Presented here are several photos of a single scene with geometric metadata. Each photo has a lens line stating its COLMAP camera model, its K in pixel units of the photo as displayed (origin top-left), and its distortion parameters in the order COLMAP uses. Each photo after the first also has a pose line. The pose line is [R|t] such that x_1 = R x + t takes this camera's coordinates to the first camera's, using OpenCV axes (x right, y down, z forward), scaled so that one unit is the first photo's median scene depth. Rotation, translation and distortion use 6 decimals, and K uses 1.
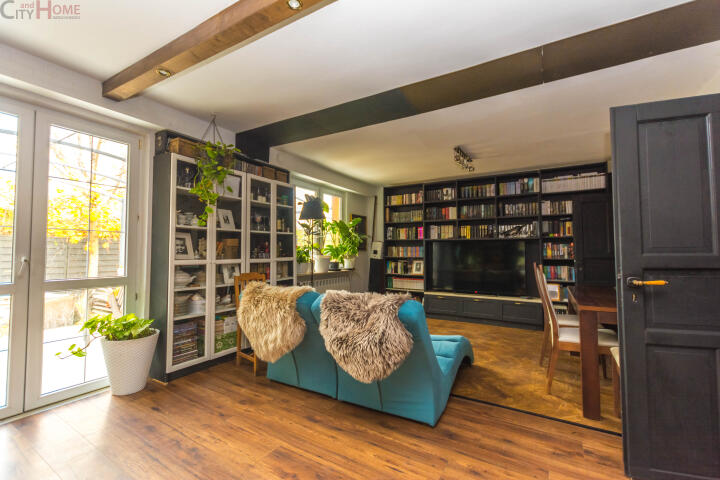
lens RADIAL K [[311.2, 0, 361.6], [0, 311.2, 239.4], [0, 0, 1]] dist [-0.002116, -0.001172]
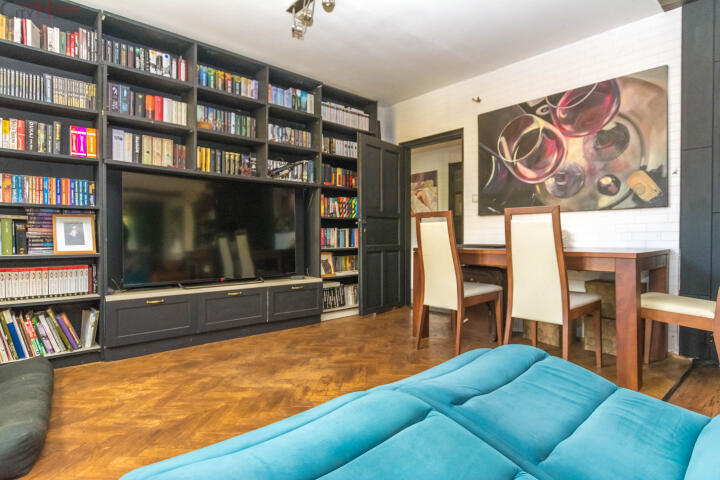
lens RADIAL K [[399.9, 0, 359.0], [0, 399.9, 235.2], [0, 0, 1]] dist [0.026599, 0.002792]
pose [[0.281832, 0.004278, 0.959454, -0.366392], [-0.040621, 0.999147, 0.007477, 0.147510], [-0.958604, -0.041082, 0.281765, 1.076632]]
